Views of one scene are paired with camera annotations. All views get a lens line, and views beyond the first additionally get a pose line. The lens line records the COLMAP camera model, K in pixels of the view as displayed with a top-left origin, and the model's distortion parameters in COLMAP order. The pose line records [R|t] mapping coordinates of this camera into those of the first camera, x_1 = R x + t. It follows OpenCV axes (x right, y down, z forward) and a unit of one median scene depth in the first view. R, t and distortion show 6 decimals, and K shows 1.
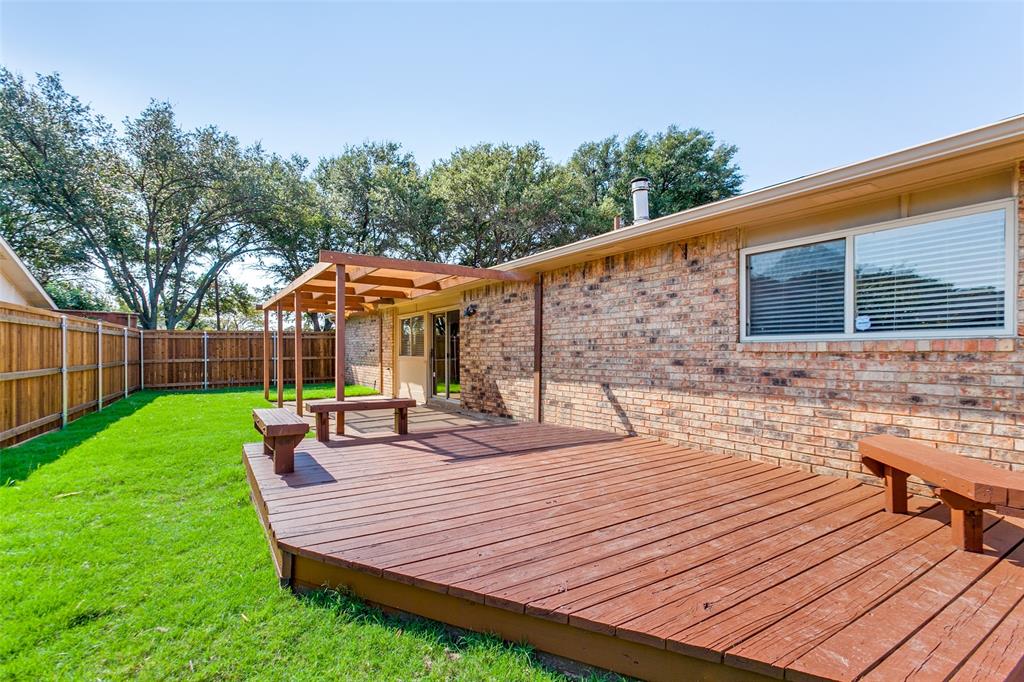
lens RADIAL K [[463.2, 0, 510.5], [0, 463.2, 350.5], [0, 0, 1]] dist [-0.007025, 0.005397]
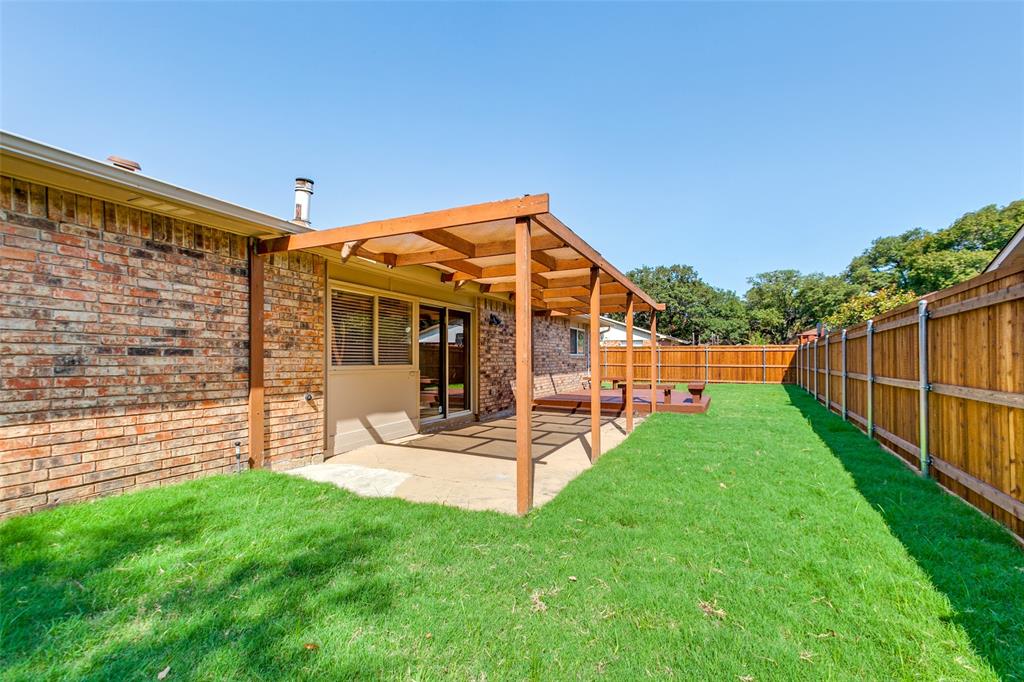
lens RADIAL K [[454.2, 0, 512.4], [0, 454.2, 349.2], [0, 0, 1]] dist [-0.015259, 0.009700]
pose [[-0.506331, 0.016682, 0.862178, -0.521566], [-0.005681, 0.999727, -0.022680, 0.002856], [-0.862320, -0.016381, -0.506098, 0.764863]]
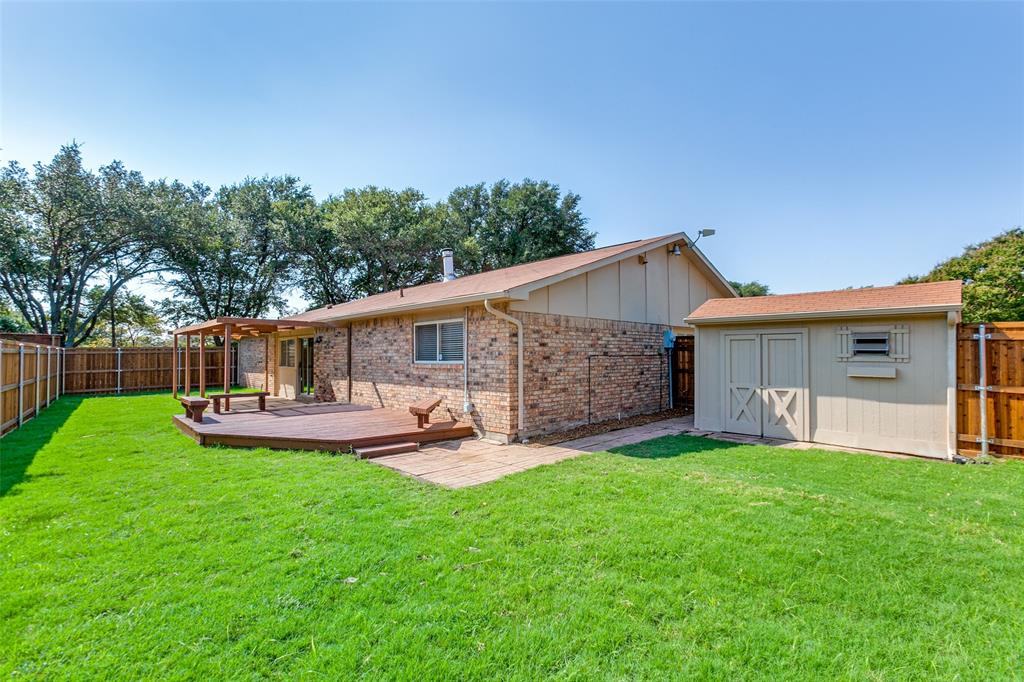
lens RADIAL K [[454.2, 0, 513.2], [0, 454.2, 339.7], [0, 0, 1]] dist [-0.015259, 0.009700]
pose [[0.983210, -0.001079, 0.182473, 0.151049], [0.006482, 0.999558, -0.029017, -0.017504], [-0.182361, 0.029712, 0.982783, -0.353364]]
